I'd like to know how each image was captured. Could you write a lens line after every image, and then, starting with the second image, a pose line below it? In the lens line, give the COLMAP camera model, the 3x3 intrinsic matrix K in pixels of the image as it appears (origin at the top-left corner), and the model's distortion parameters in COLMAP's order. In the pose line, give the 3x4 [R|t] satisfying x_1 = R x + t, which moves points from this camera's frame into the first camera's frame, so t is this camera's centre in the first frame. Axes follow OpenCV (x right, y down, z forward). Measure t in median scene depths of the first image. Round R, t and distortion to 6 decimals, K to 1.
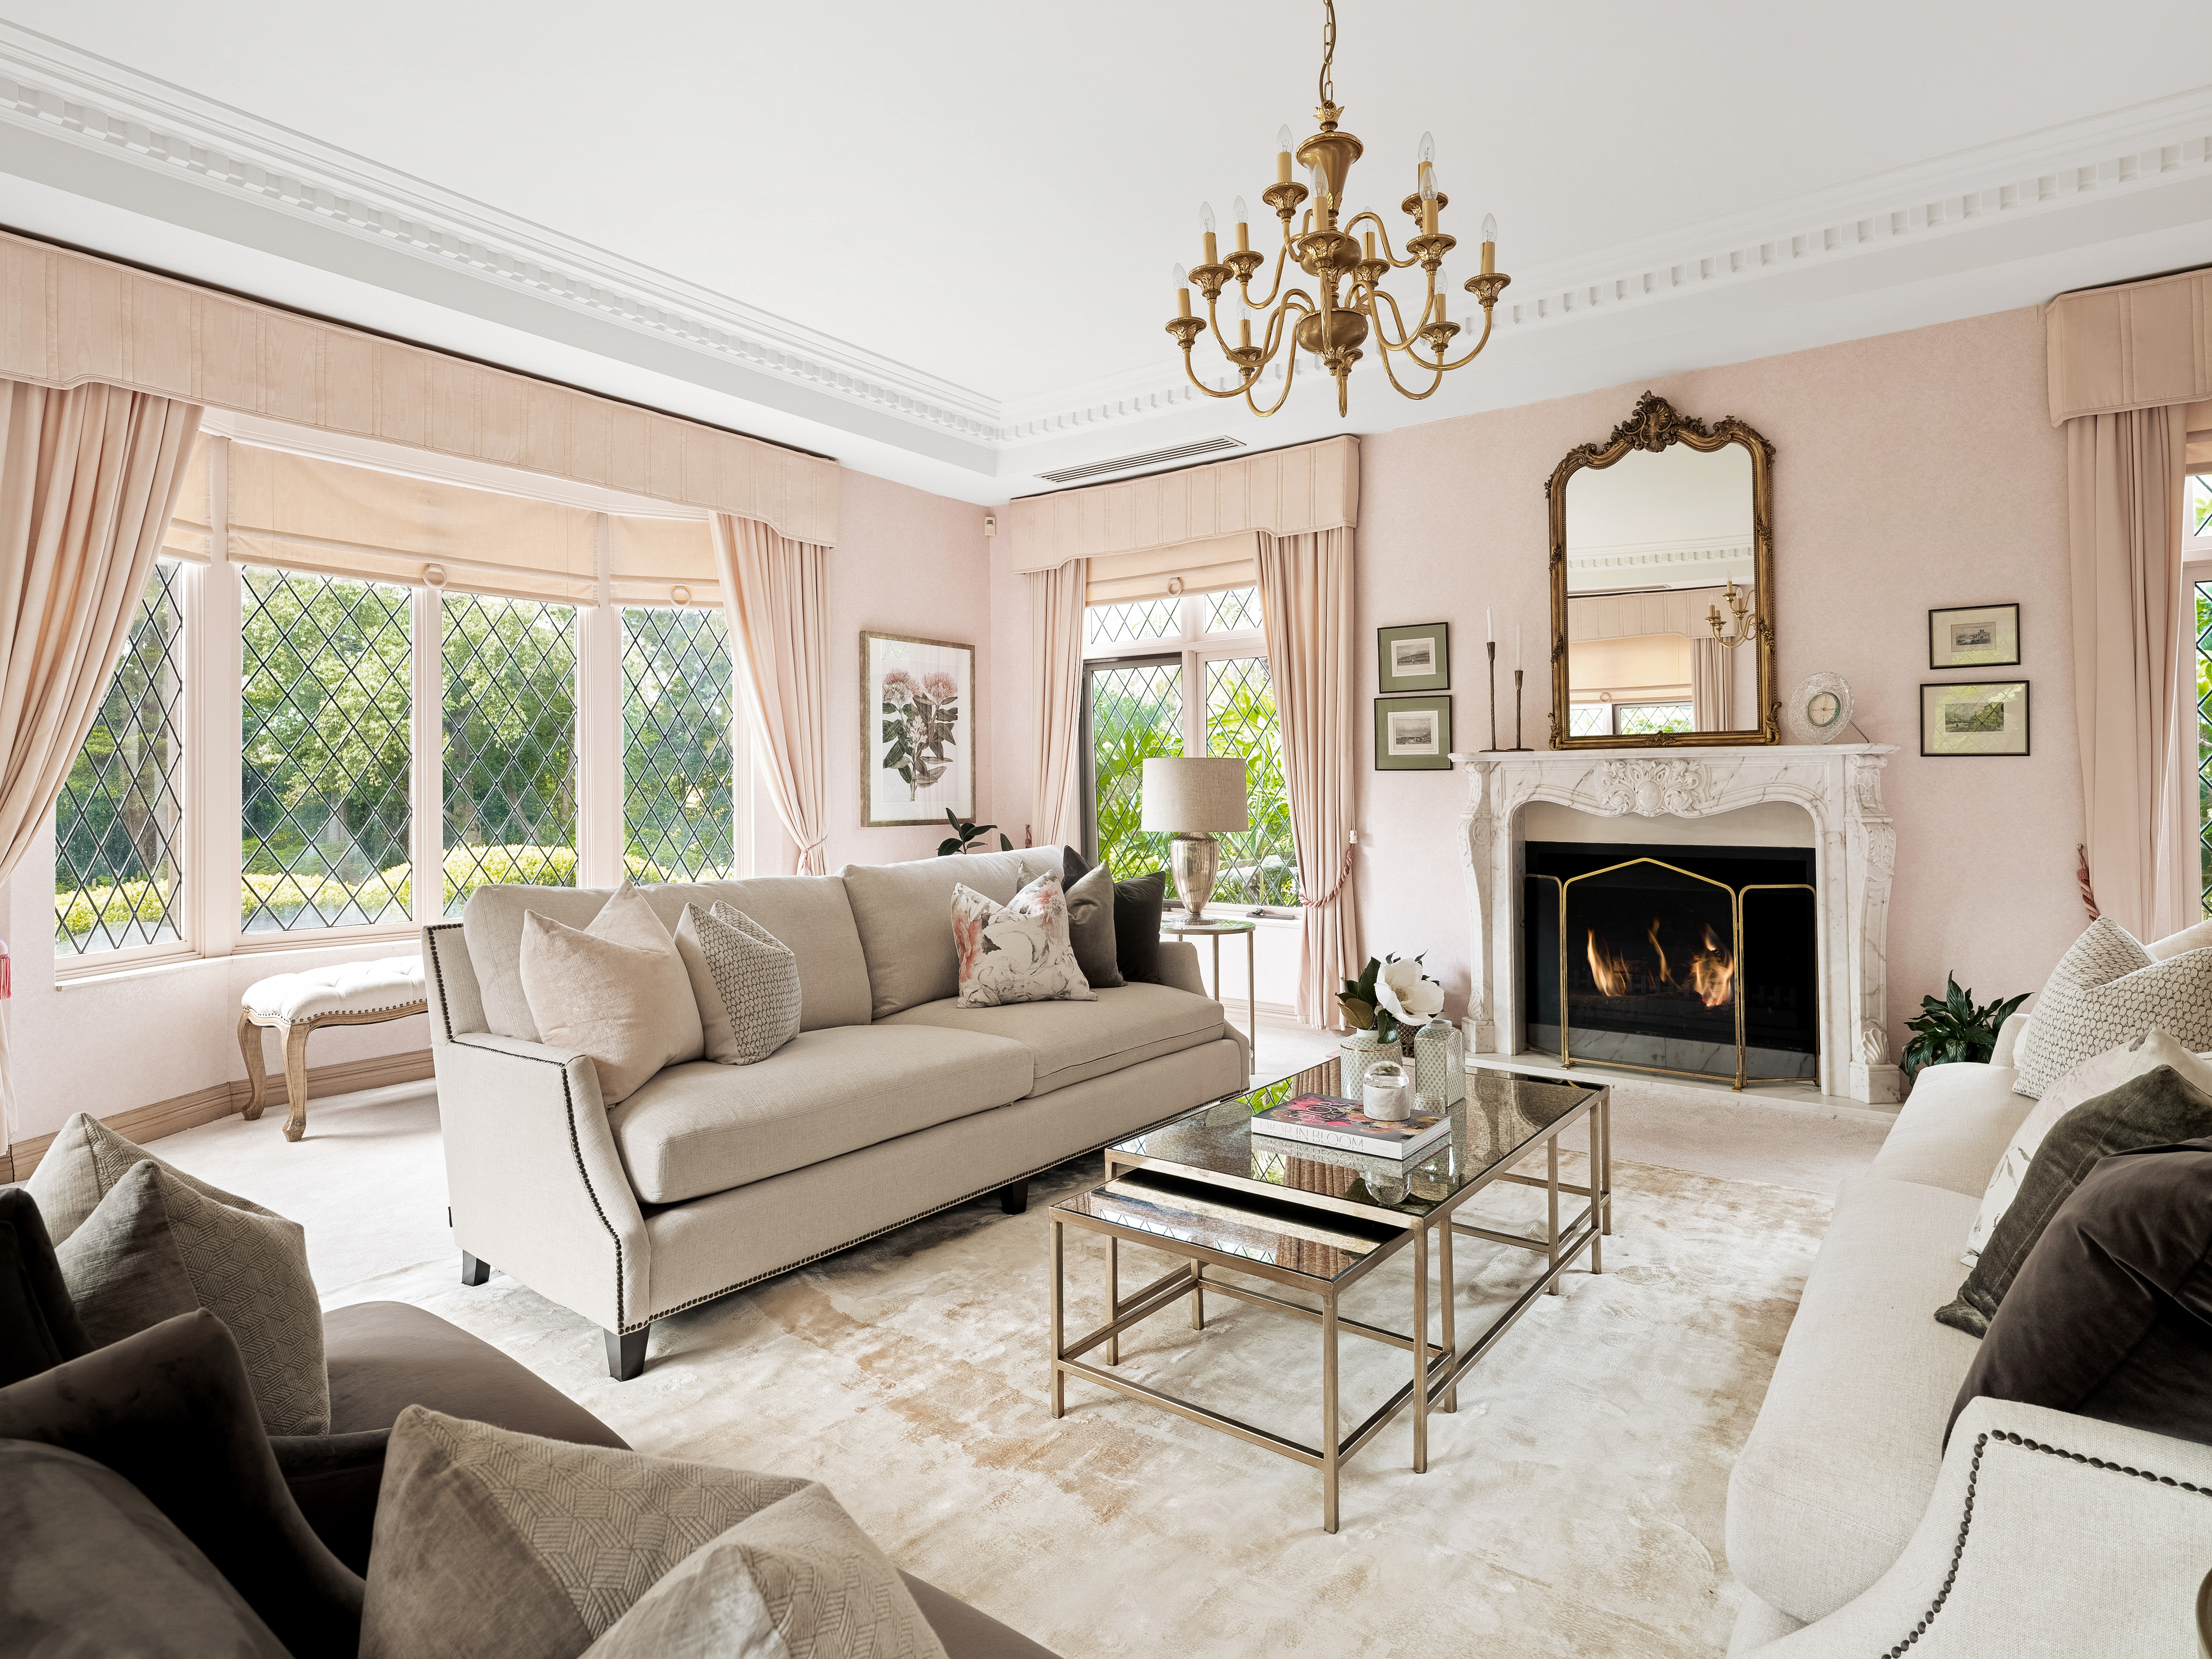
lens RADIAL K [[1201.6, 0, 1102.6], [0, 1201.6, 784.9], [0, 0, 1]] dist [-0.001708, -0.000132]
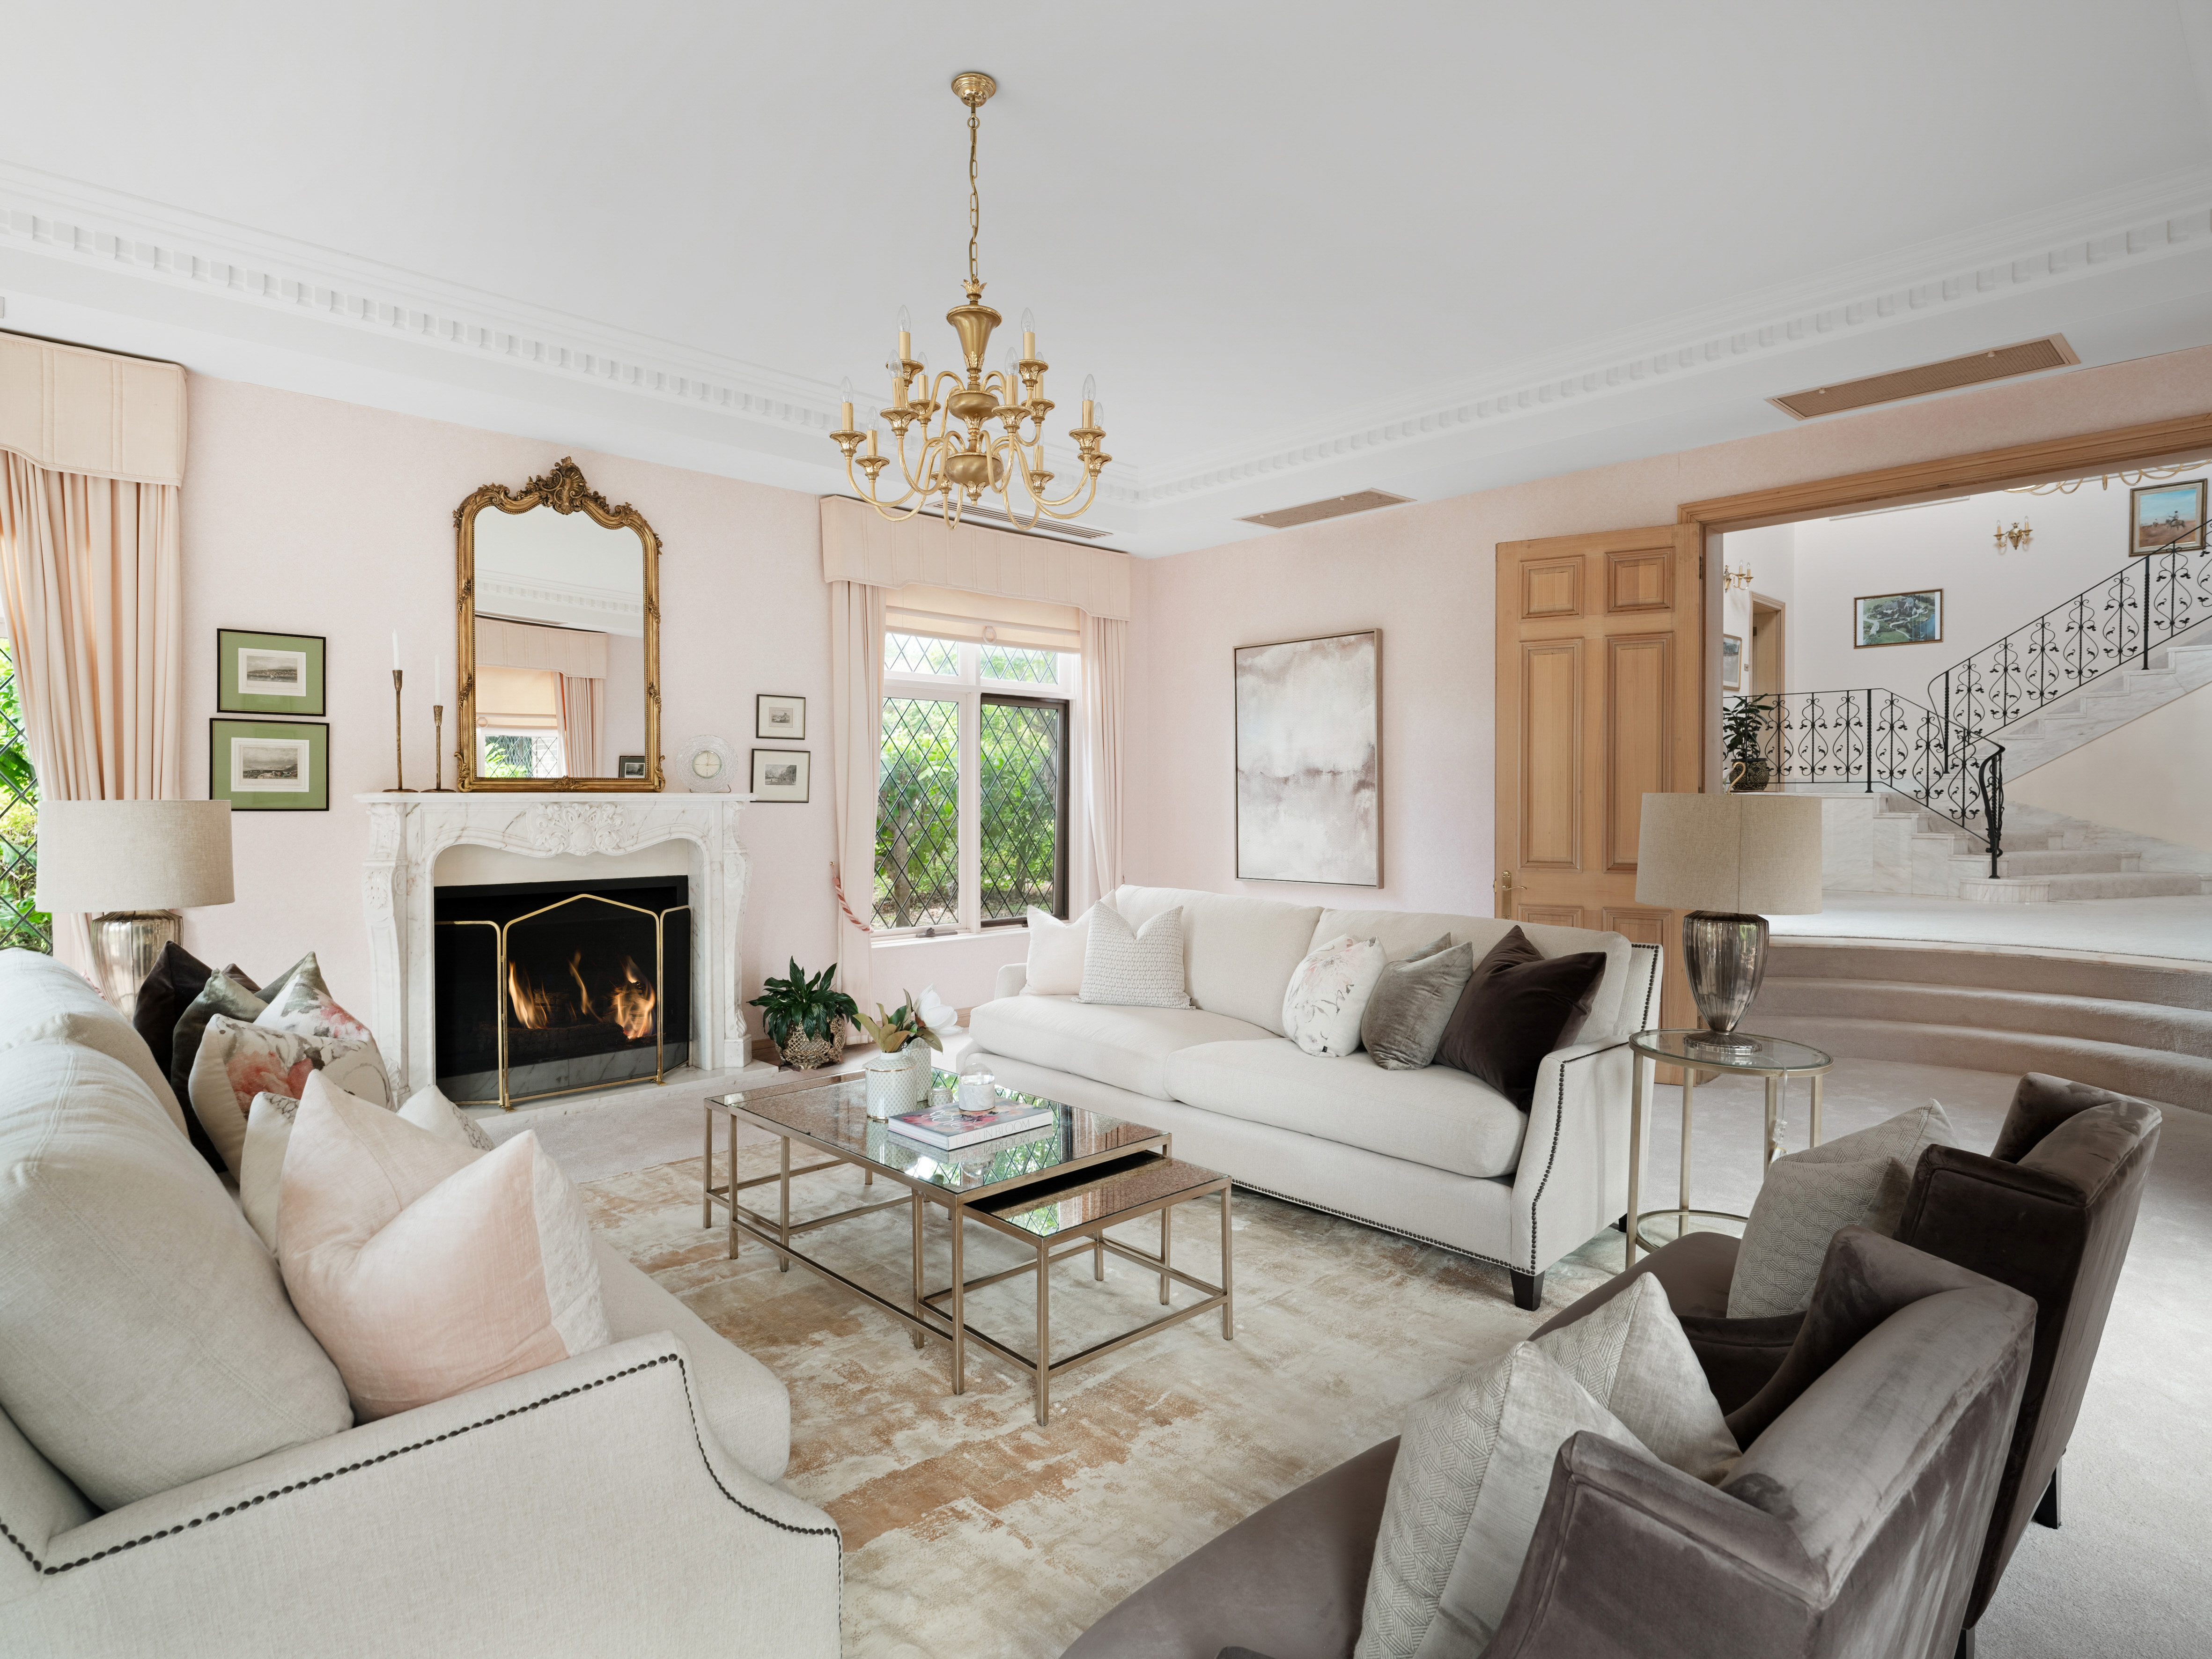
lens RADIAL K [[1187.7, 0, 1105.0], [0, 1187.7, 820.9], [0, 0, 1]] dist [-0.004698, -0.000697]
pose [[0.156707, -0.015106, 0.987530, -0.517929], [-0.002978, 0.999871, 0.015768, -0.022959], [-0.987641, -0.005412, 0.156641, 0.364233]]
